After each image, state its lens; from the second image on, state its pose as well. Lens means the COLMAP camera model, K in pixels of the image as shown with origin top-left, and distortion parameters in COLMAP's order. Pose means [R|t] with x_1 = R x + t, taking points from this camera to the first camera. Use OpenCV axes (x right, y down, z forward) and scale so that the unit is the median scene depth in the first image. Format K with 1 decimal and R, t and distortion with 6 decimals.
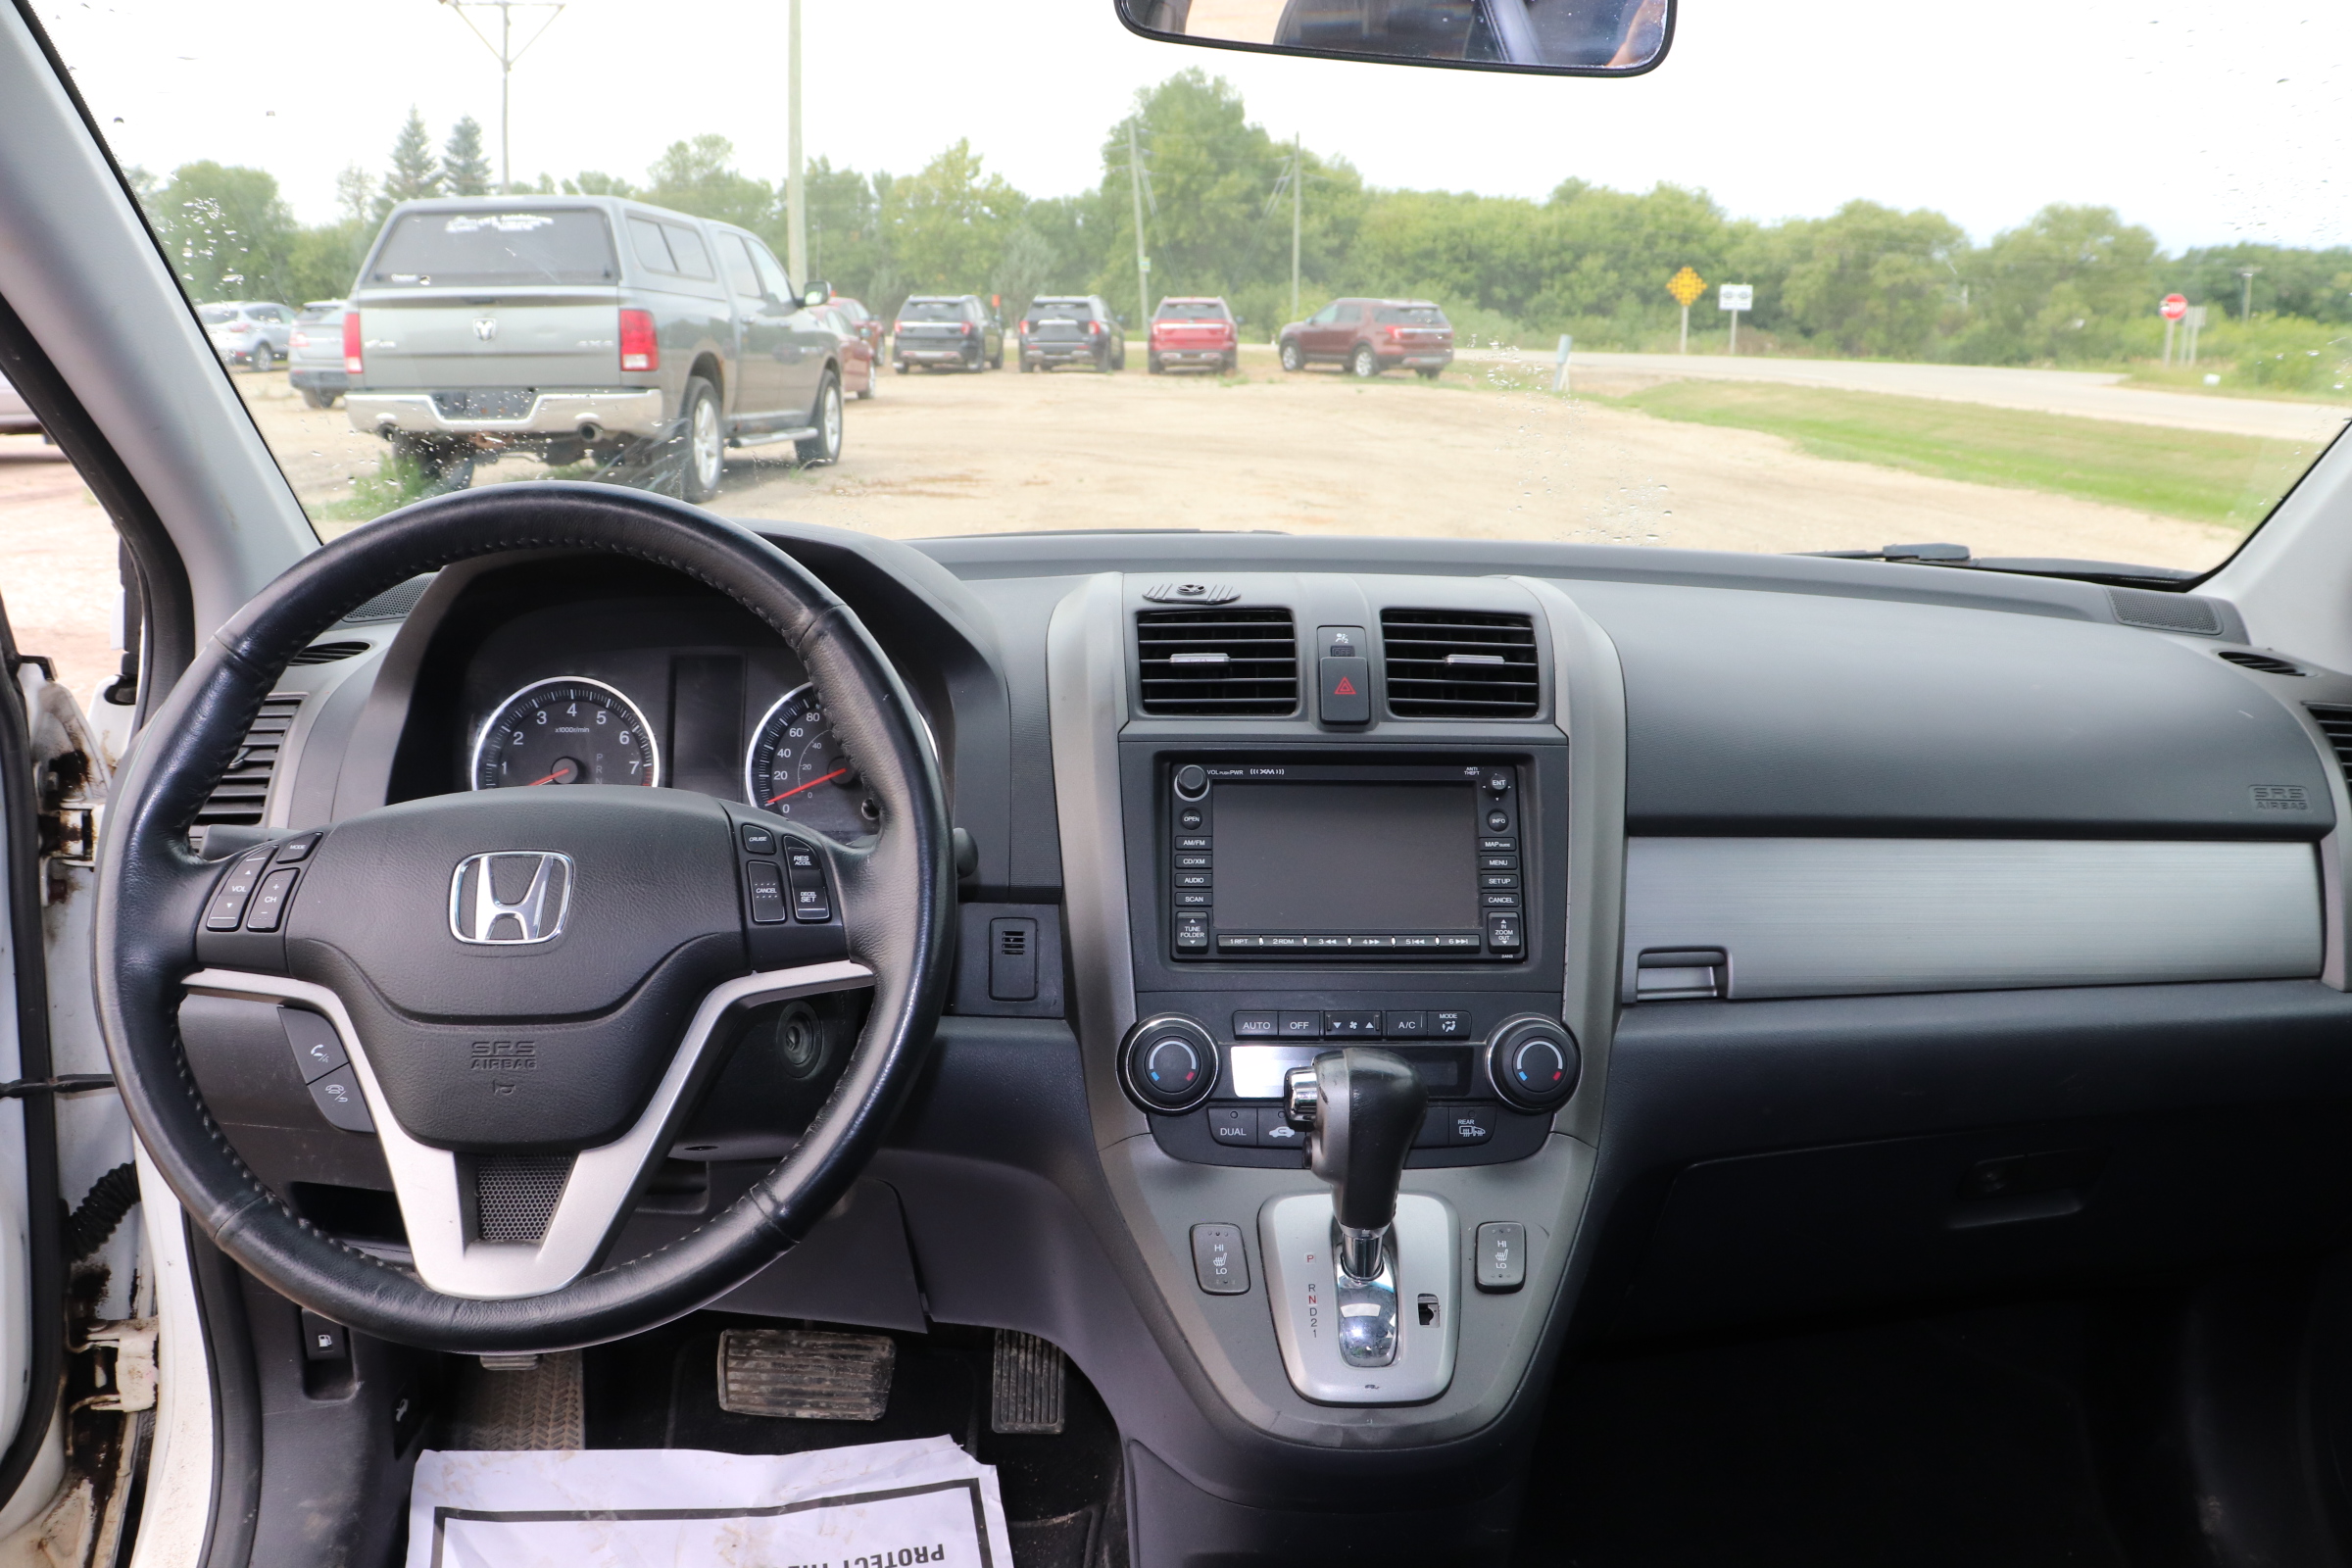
lens RADIAL K [[1882.5, 0, 1179.4], [0, 1882.5, 756.9], [0, 0, 1]] dist [-0.184485, 0.127397]
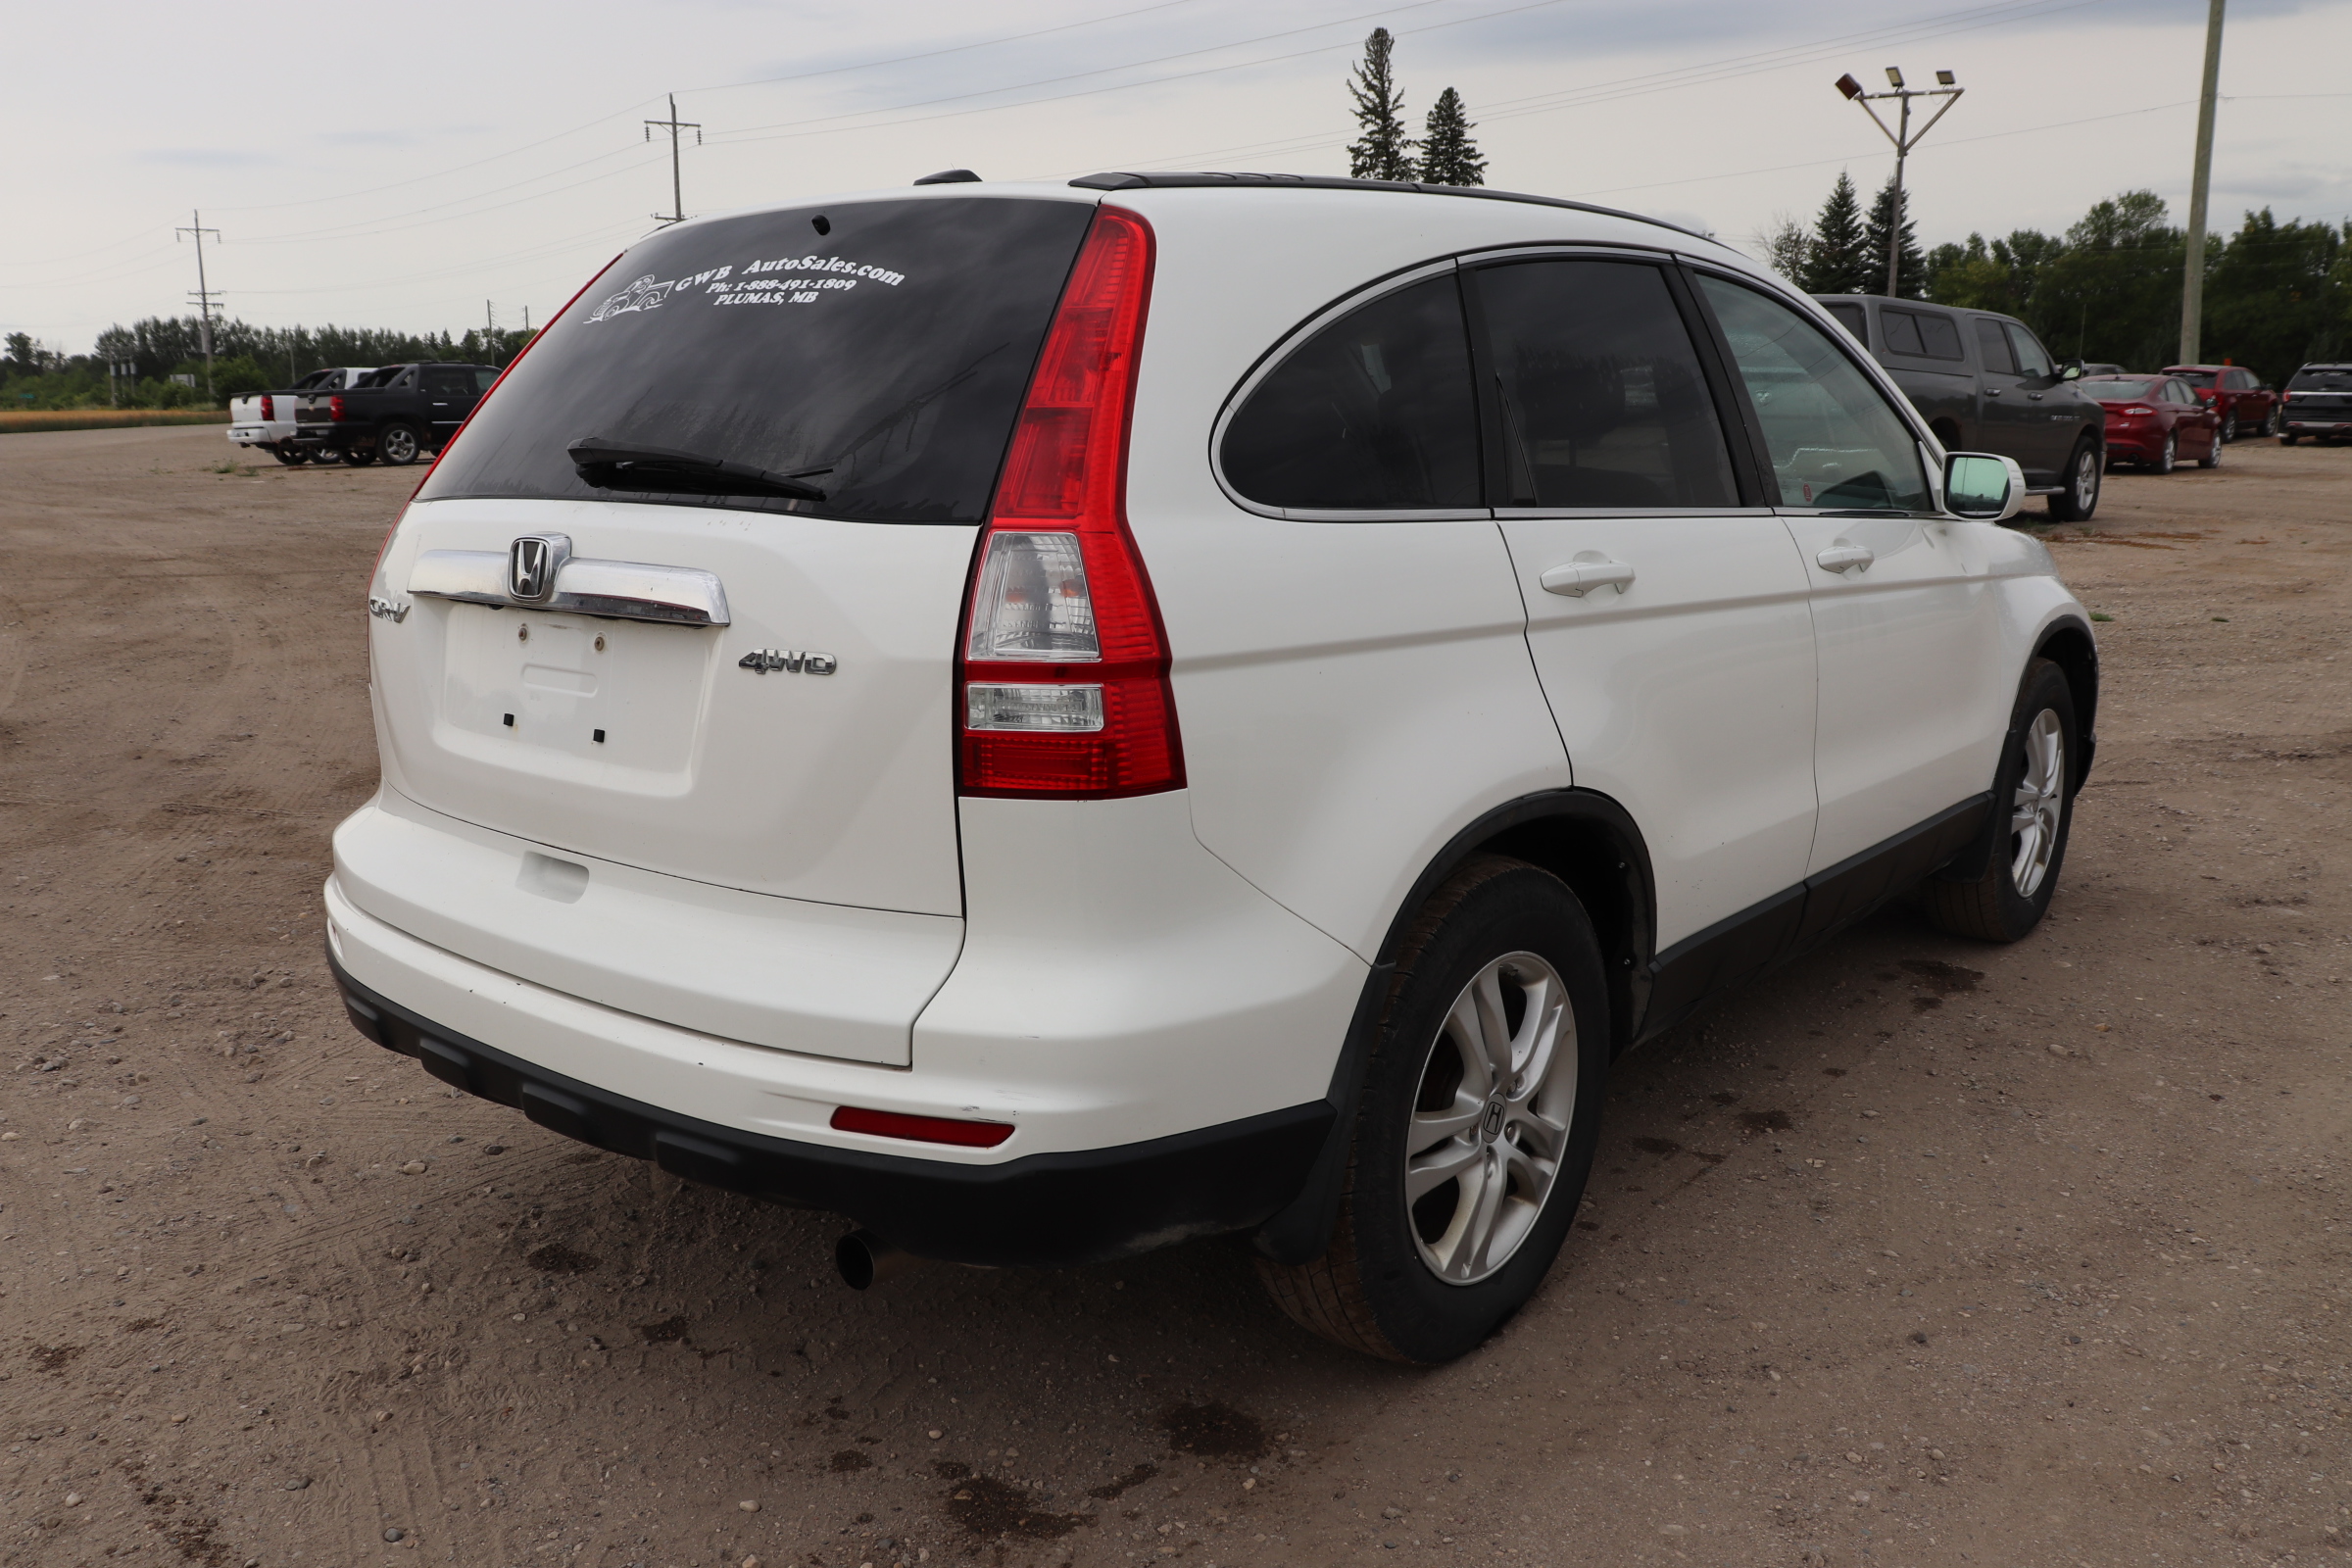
lens RADIAL K [[2003.9, 0, 1176.0], [0, 2003.9, 784.0], [0, 0, 1]] dist [-0.195811, 0.192206]
pose [[0.744310, 0.112167, -0.658347, 0.065249], [-0.131355, 0.991126, 0.020359, 0.017172], [0.654789, 0.071323, 0.752439, -0.079374]]
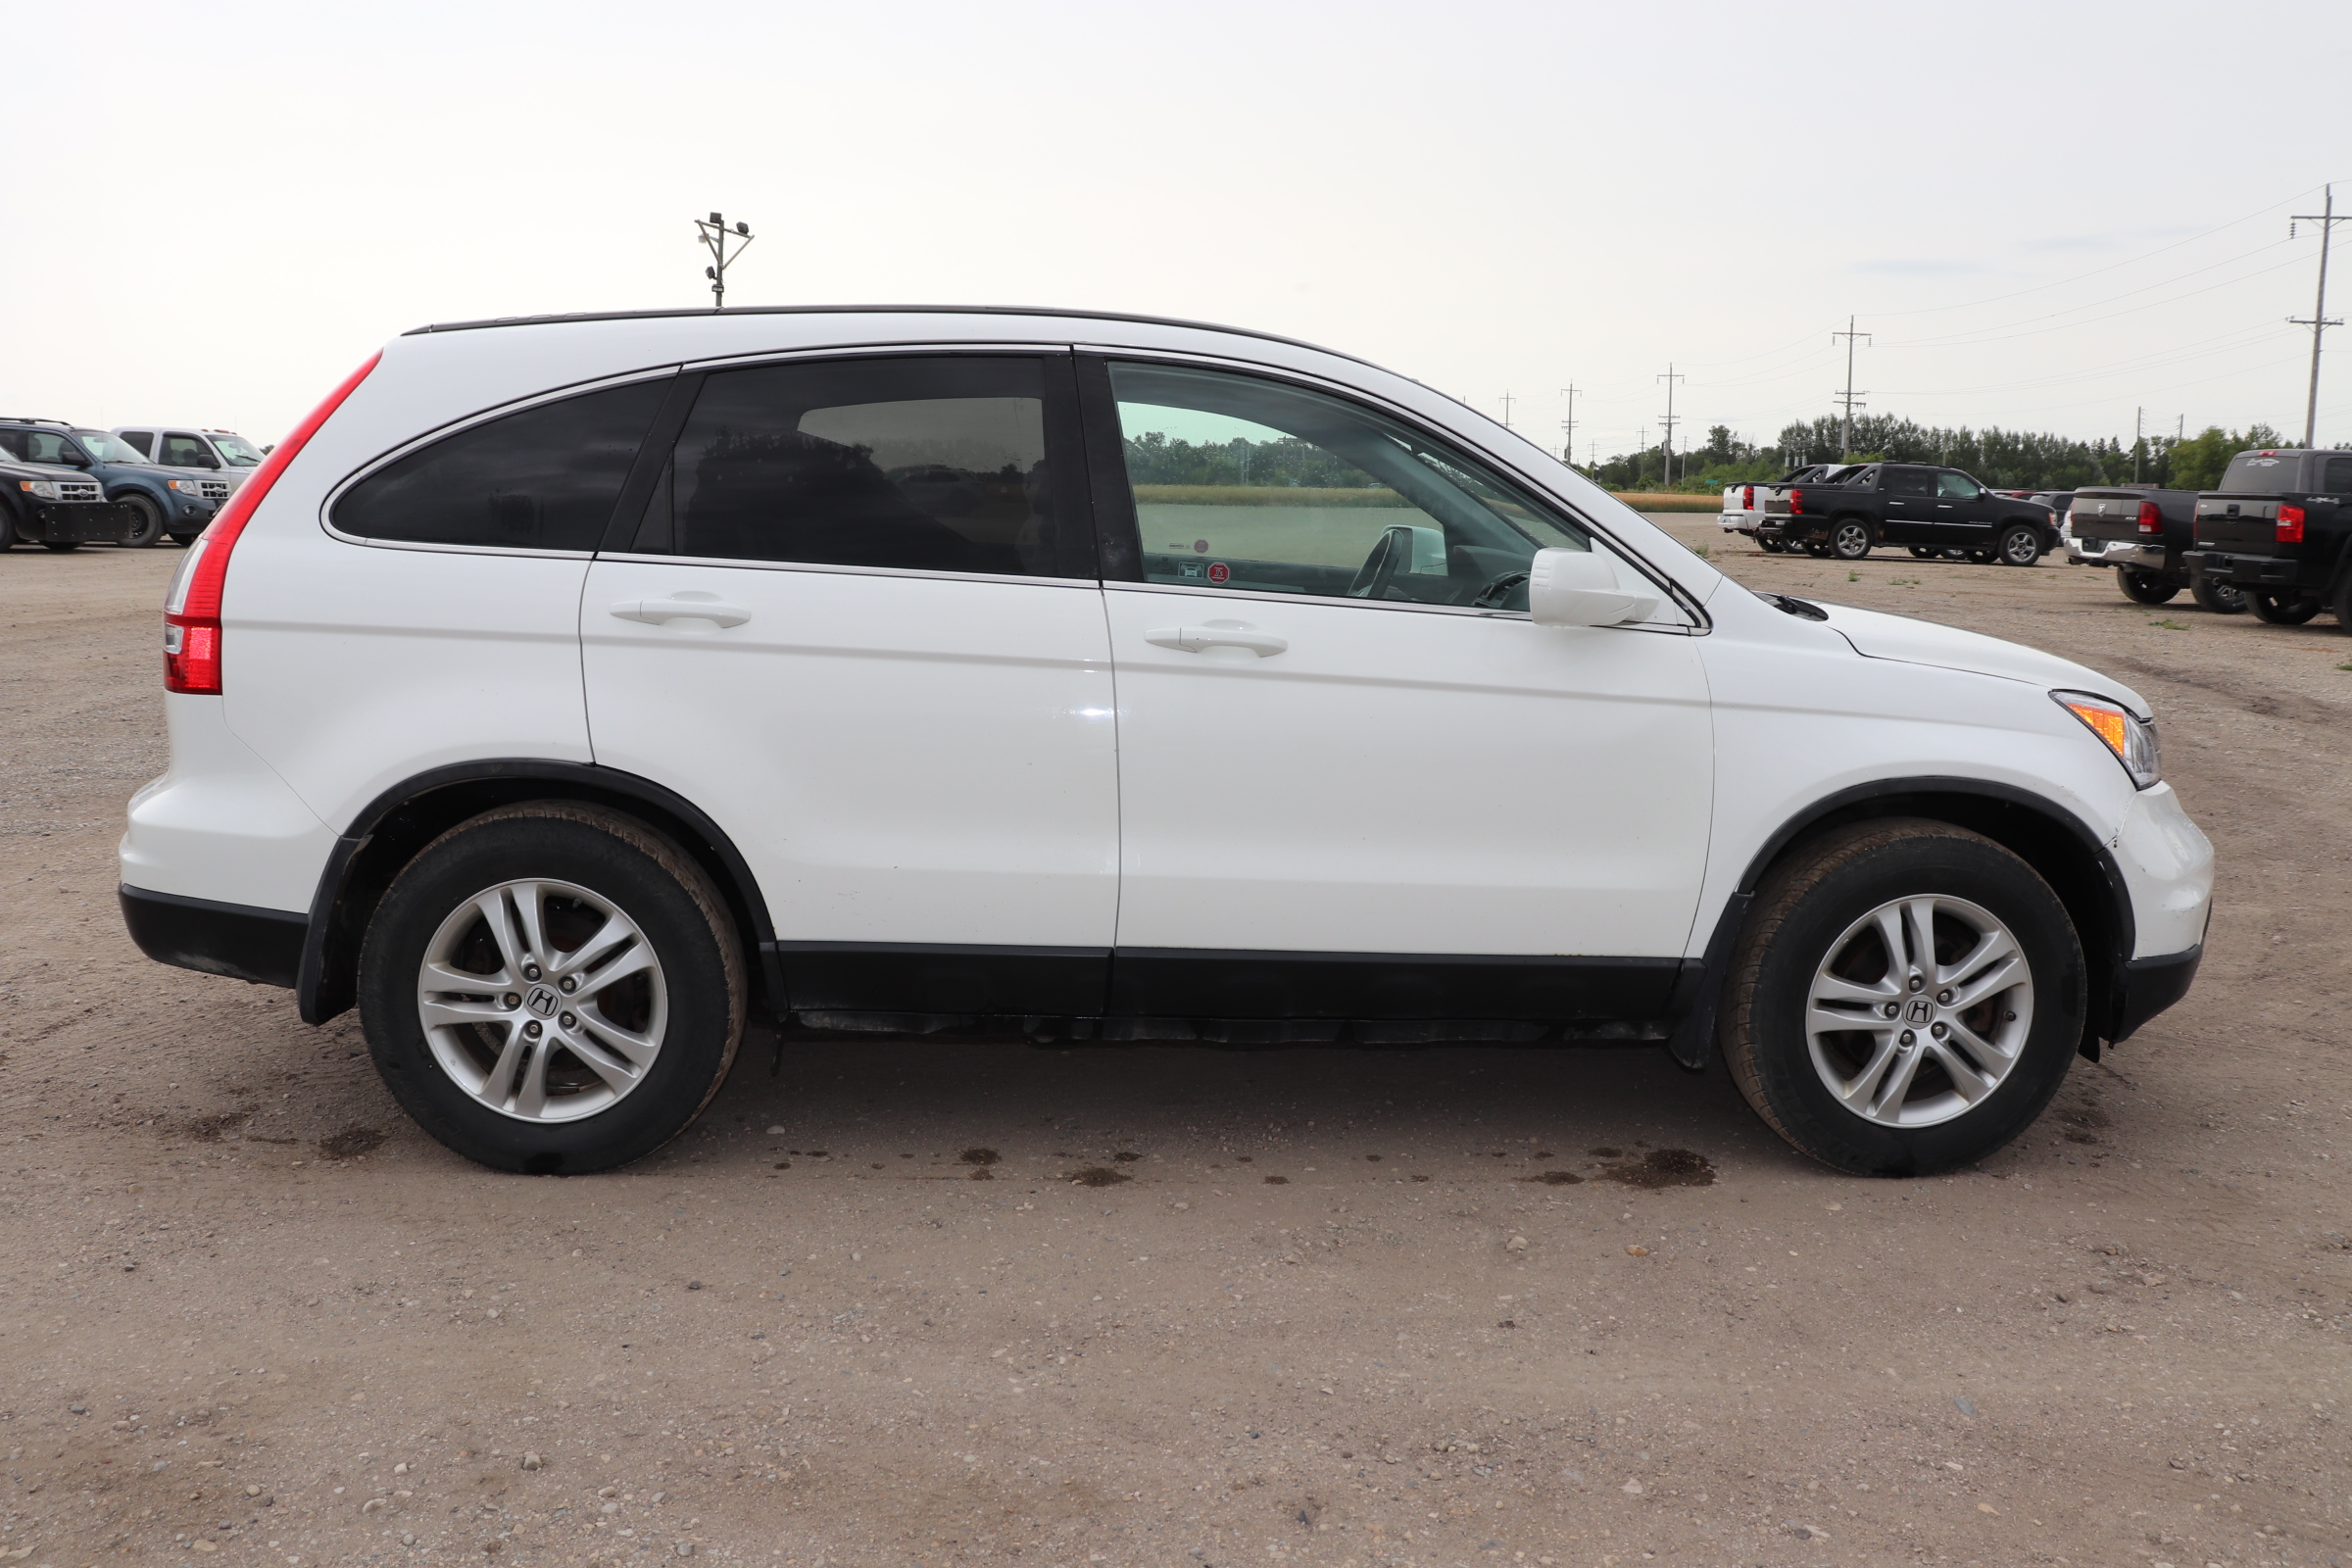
lens RADIAL K [[2007.3, 0, 1176.0], [0, 2007.3, 784.0], [0, 0, 1]] dist [-0.177890, 0.180556]
pose [[-0.013348, 0.135816, -0.990644, 0.124153], [-0.241597, 0.960940, 0.134999, -0.002454], [0.970285, 0.241138, 0.019986, 0.013197]]
